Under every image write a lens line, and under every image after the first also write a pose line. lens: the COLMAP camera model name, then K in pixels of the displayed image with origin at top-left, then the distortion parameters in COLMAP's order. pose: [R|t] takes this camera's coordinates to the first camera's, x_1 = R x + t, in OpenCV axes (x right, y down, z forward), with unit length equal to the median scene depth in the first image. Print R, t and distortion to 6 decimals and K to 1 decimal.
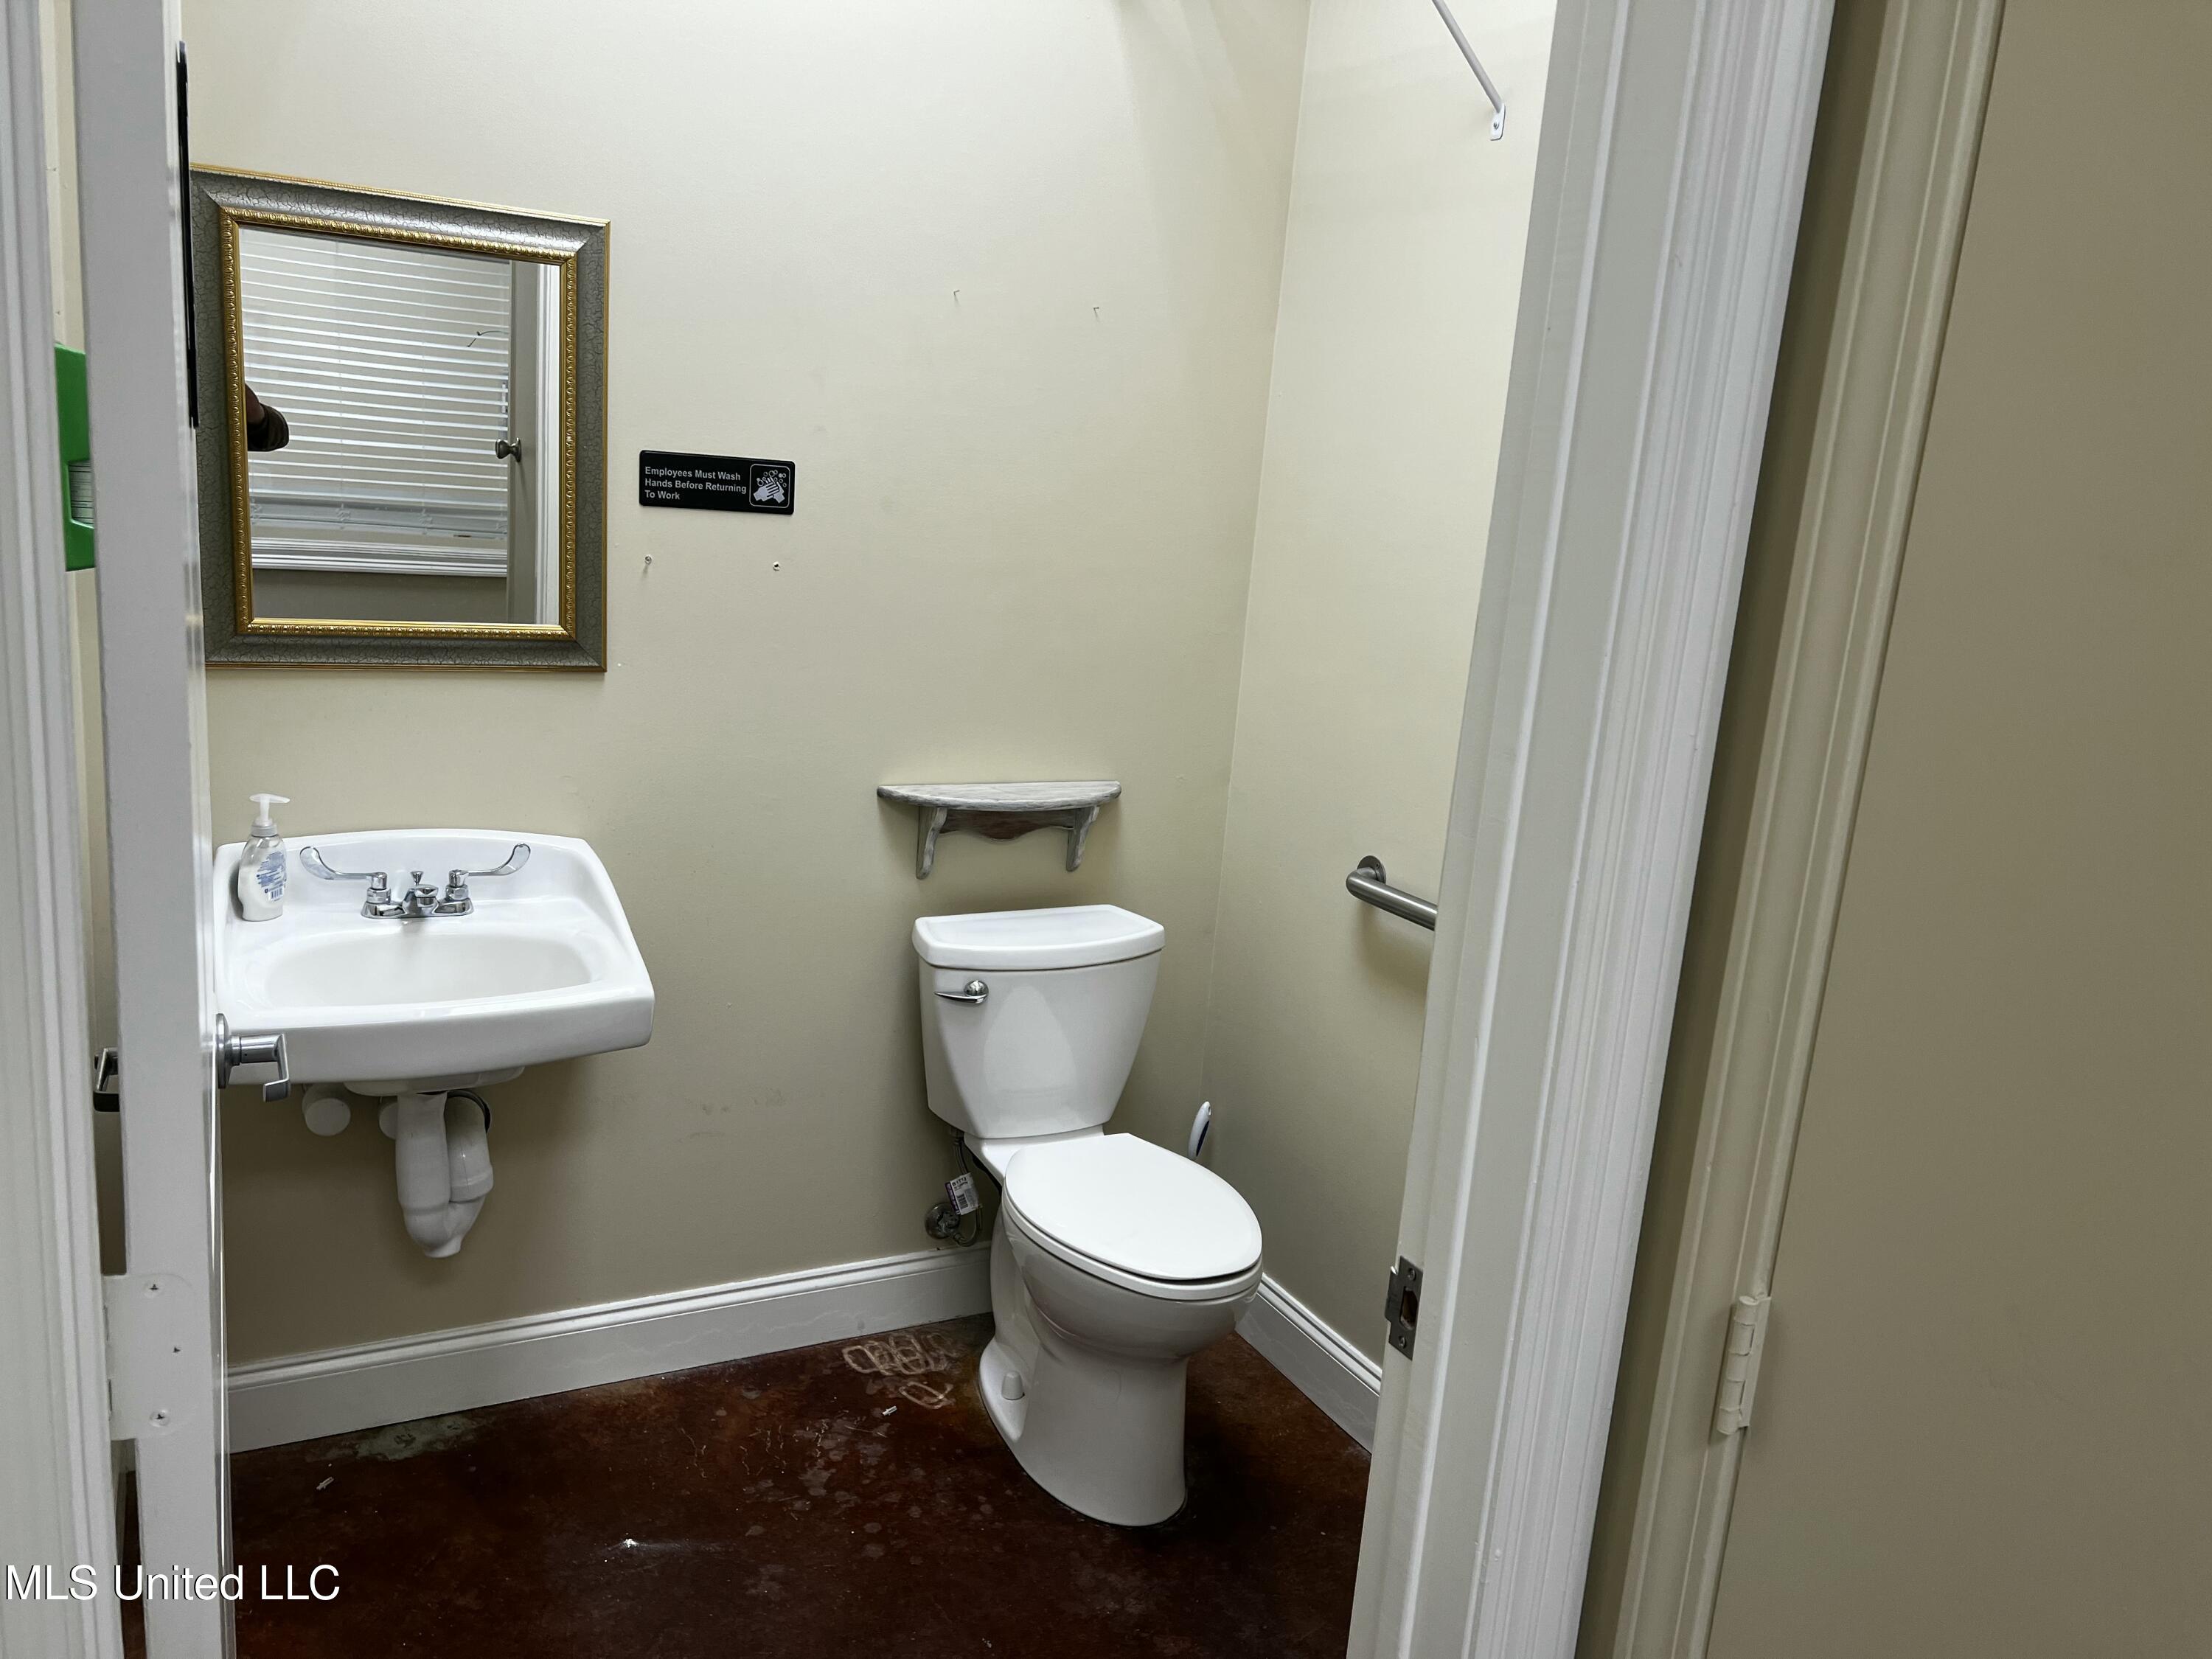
lens RADIAL K [[1660.3, 0, 1108.4], [0, 1660.3, 845.8], [0, 0, 1]] dist [0.064776, -0.070722]
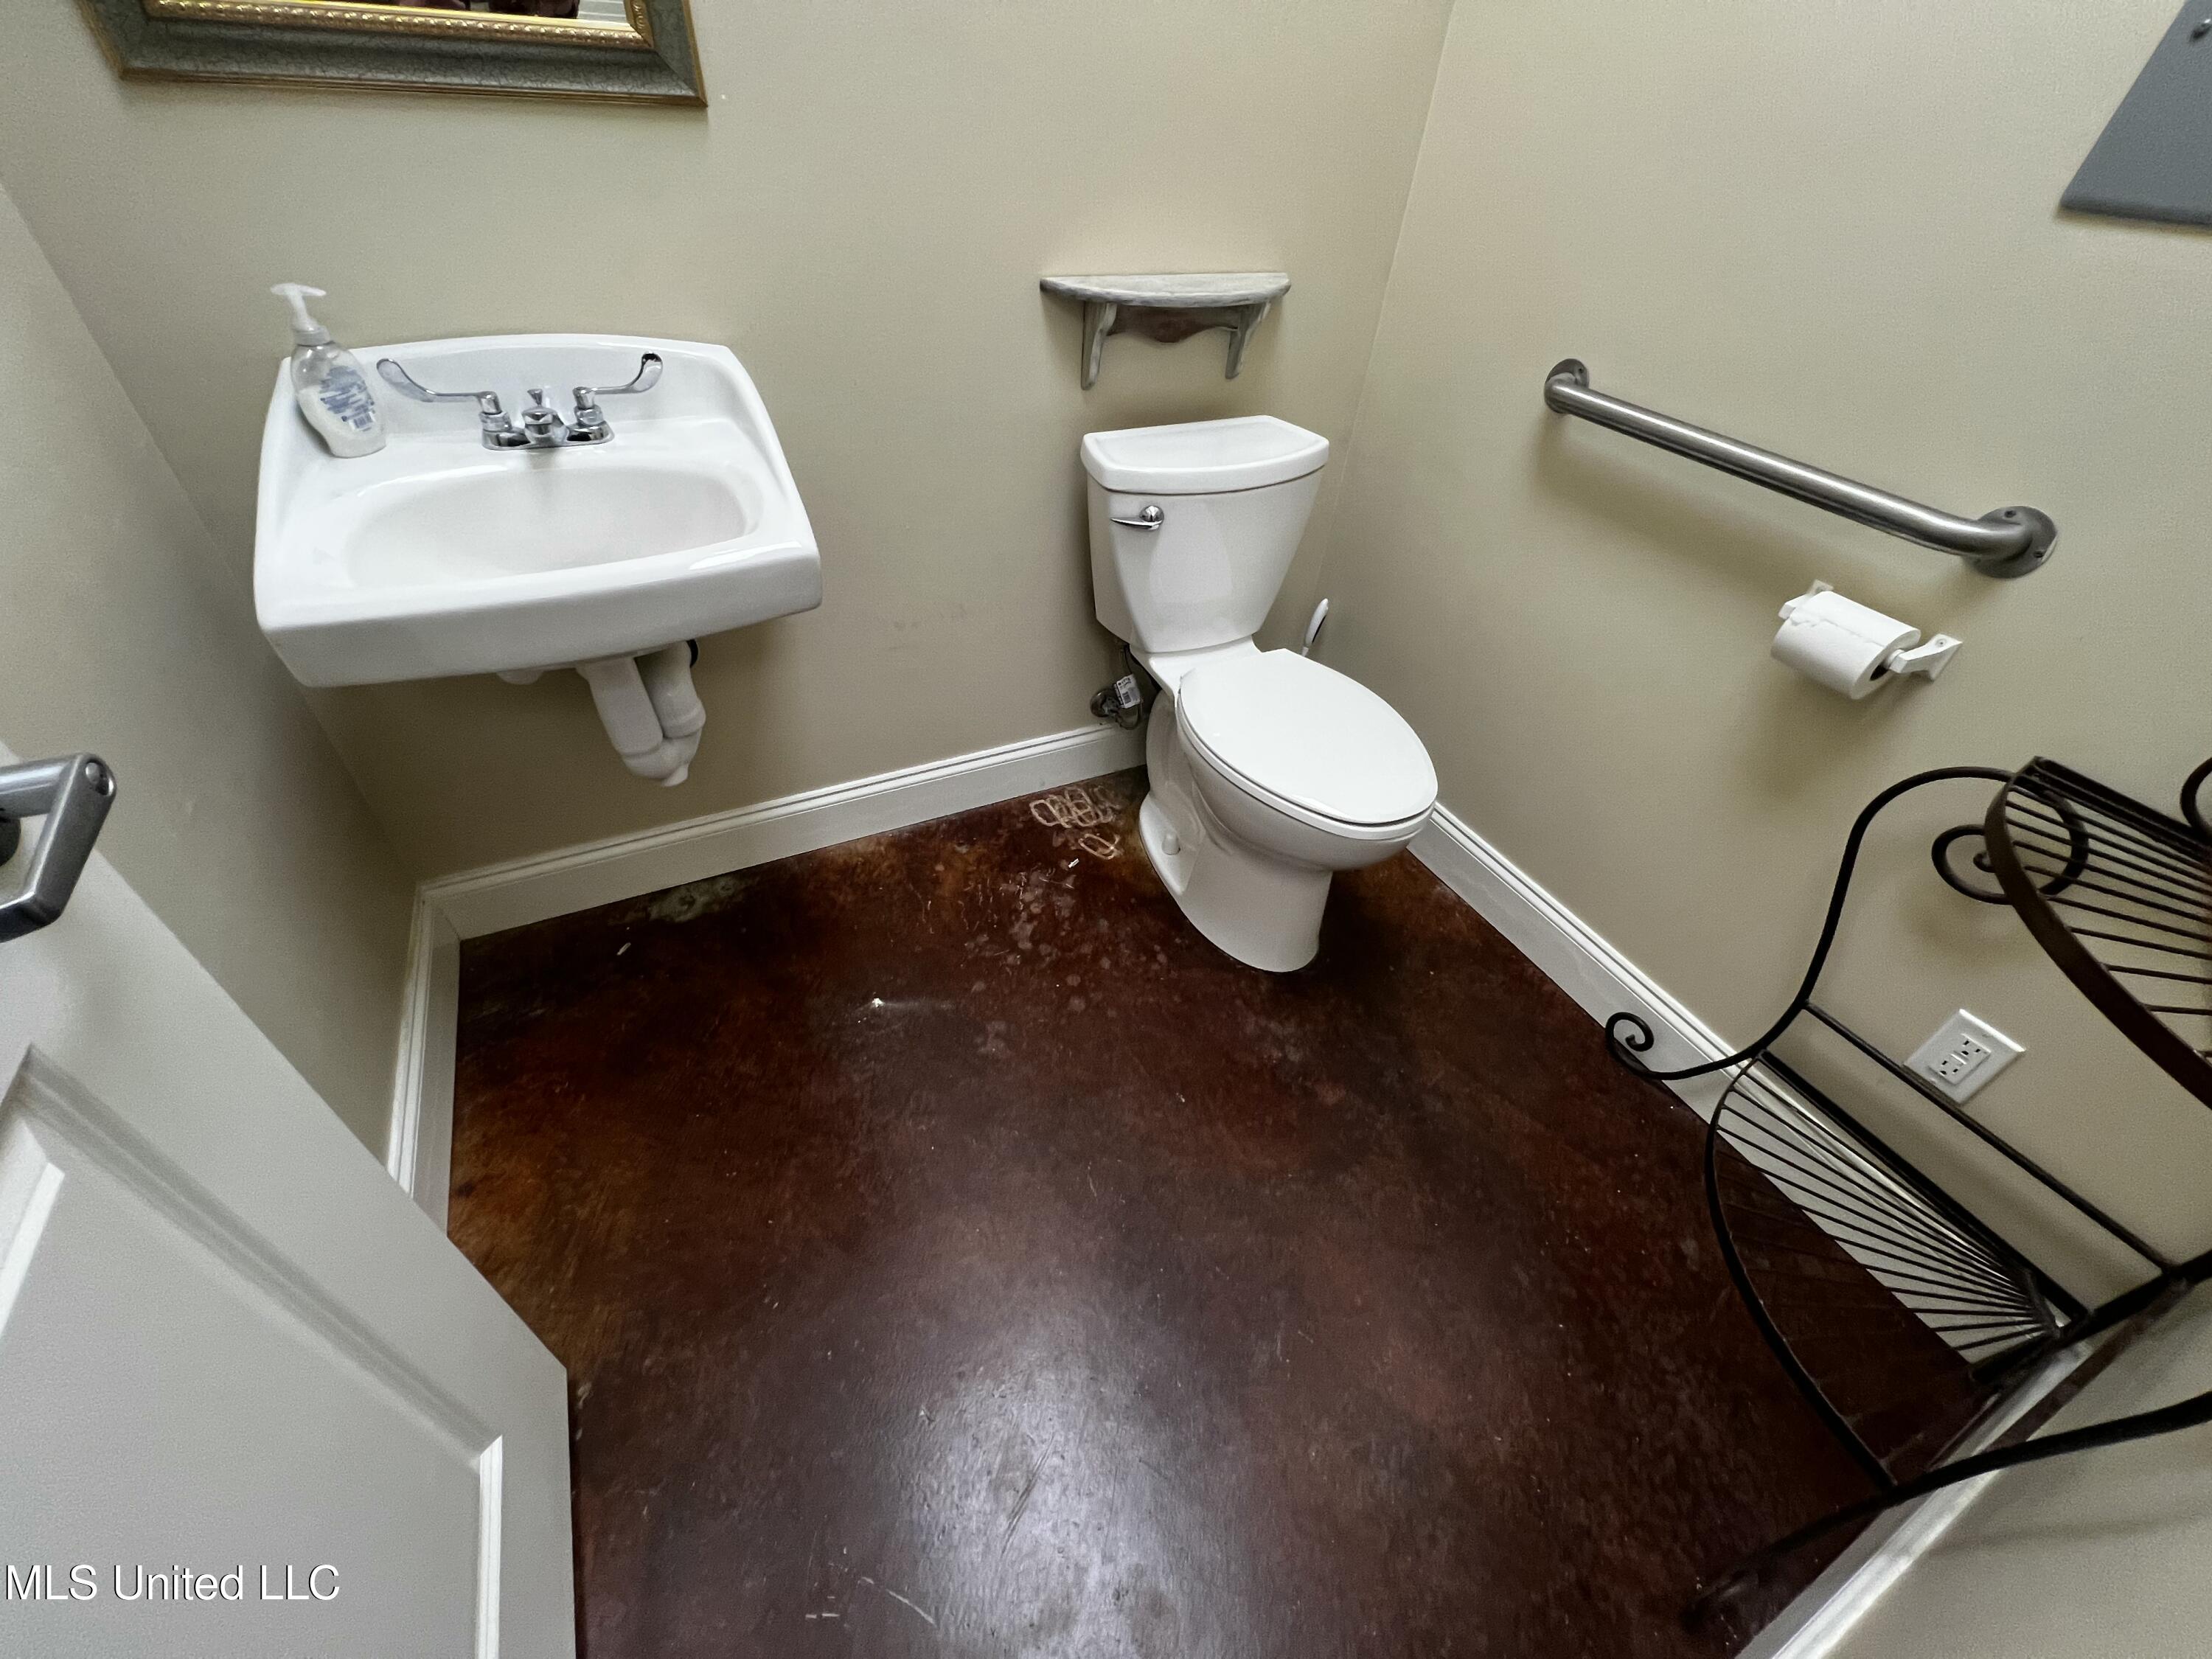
lens RADIAL K [[889.3, 0, 1107.1], [0, 889.3, 817.6], [0, 0, 1]] dist [0.008025, -0.000153]
pose [[0.999697, 0.002003, -0.024519, -0.093742], [0.009660, 0.884663, 0.466130, -0.001593], [0.022625, -0.466226, 0.884376, 0.449897]]
